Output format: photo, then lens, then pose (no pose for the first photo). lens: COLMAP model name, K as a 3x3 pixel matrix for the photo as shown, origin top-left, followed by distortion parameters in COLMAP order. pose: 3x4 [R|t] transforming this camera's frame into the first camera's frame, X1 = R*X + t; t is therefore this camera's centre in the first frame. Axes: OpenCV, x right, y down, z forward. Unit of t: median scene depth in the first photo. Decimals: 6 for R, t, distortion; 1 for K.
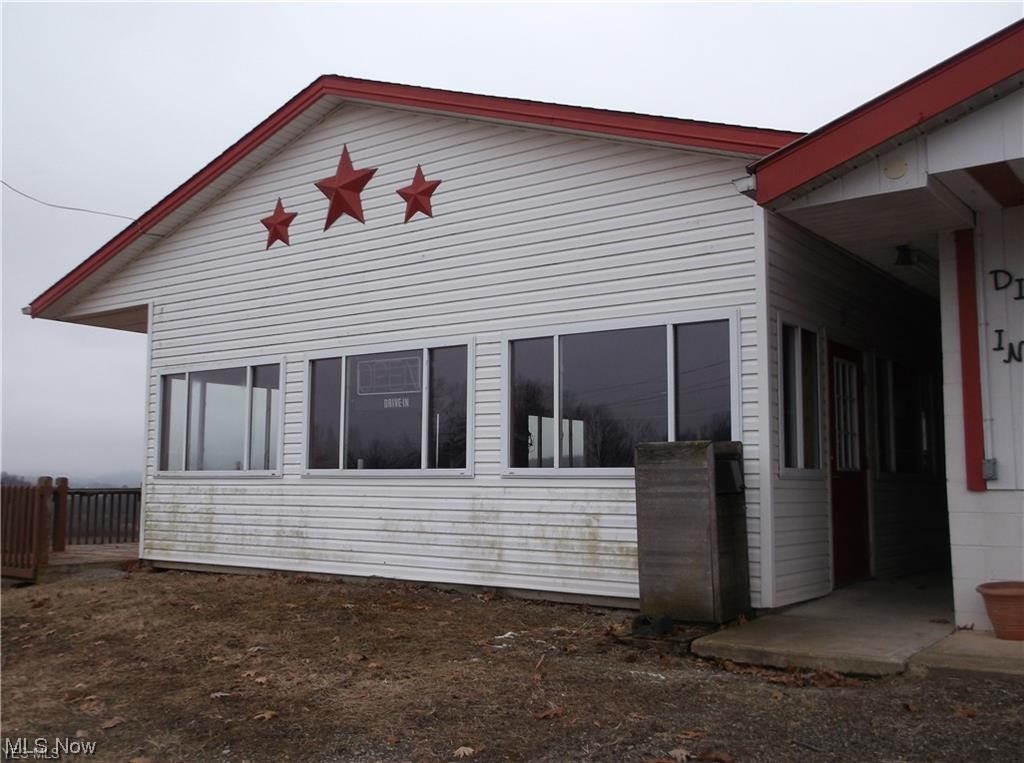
lens RADIAL K [[995.8, 0, 510.7], [0, 995.8, 376.1], [0, 0, 1]] dist [0.016974, 0.007176]
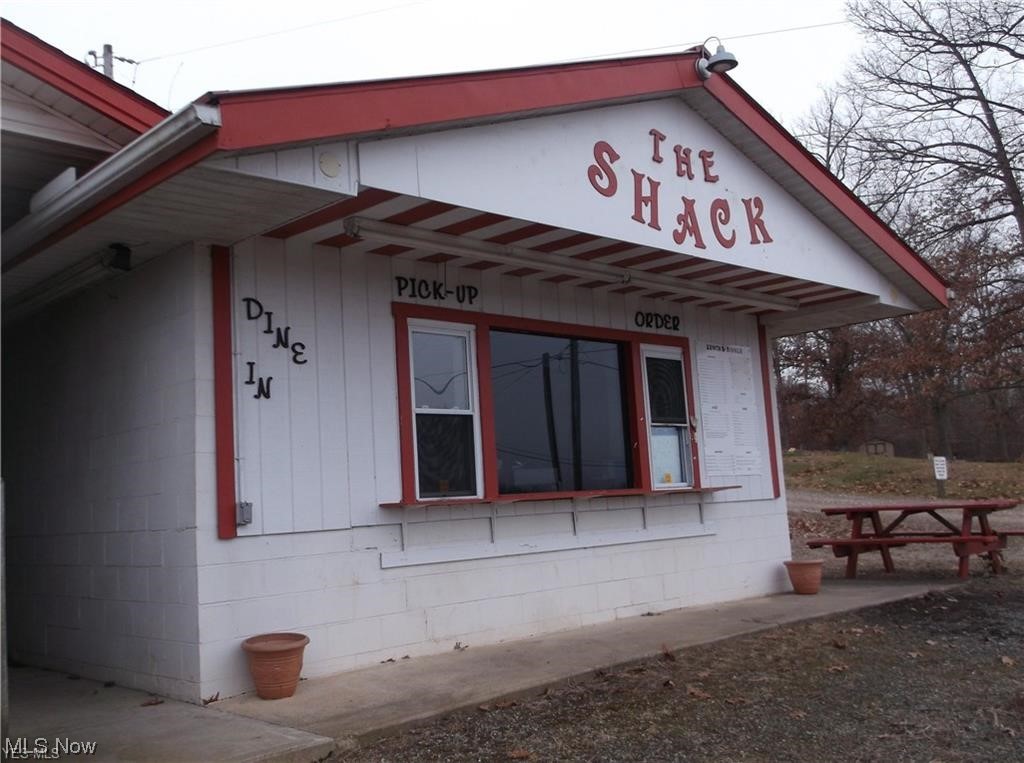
lens RADIAL K [[995.8, 0, 510.7], [0, 995.8, 376.1], [0, 0, 1]] dist [0.016974, 0.007176]
pose [[0.193785, 0.109566, 0.974906, -0.366509], [-0.038358, 0.993830, -0.104068, 0.053724], [-0.980294, -0.017229, 0.196792, 0.582022]]
